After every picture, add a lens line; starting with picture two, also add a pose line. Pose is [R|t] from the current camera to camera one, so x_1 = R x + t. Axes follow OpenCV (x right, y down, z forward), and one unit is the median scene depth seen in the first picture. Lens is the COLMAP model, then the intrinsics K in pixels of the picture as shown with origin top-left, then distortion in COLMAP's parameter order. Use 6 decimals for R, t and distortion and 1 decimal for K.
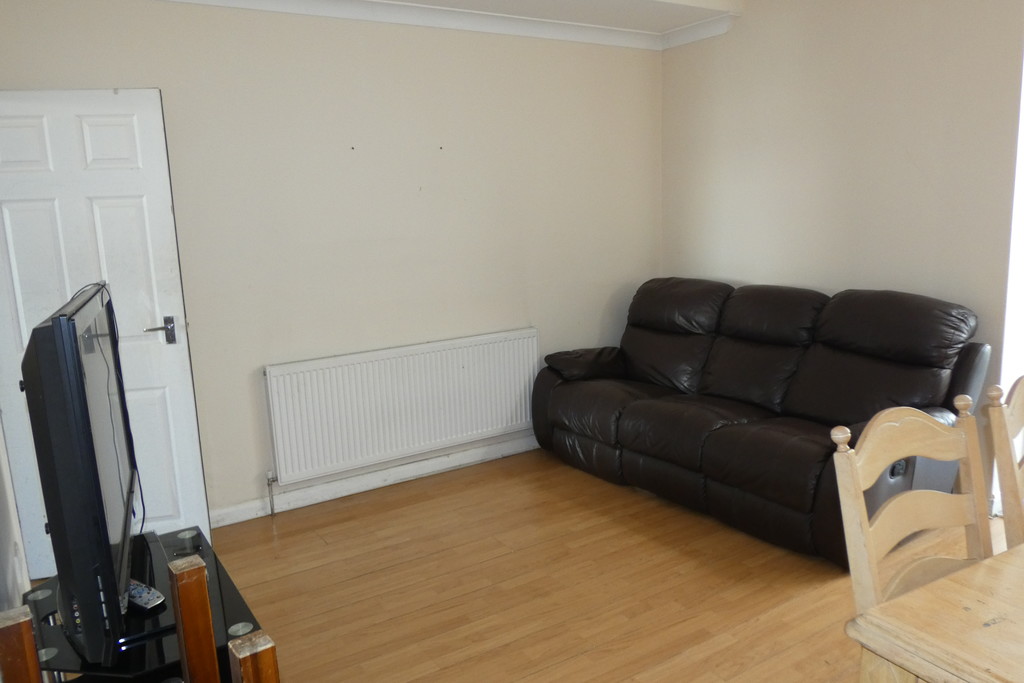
lens RADIAL K [[783.6, 0, 513.1], [0, 783.6, 344.9], [0, 0, 1]] dist [-0.021624, -0.003624]
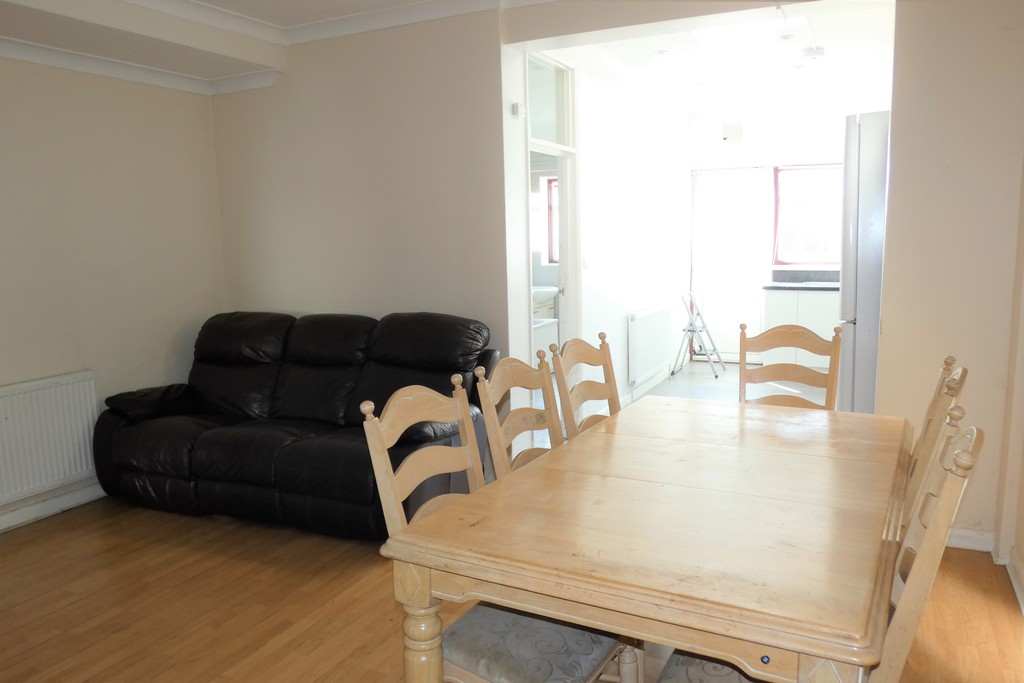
lens RADIAL K [[783.6, 0, 513.3], [0, 783.6, 338.1], [0, 0, 1]] dist [-0.021624, -0.003624]
pose [[0.860489, -0.054825, 0.506511, -0.010597], [0.085979, 0.995560, -0.038307, 0.026820], [-0.502162, 0.076512, 0.861382, -0.098977]]
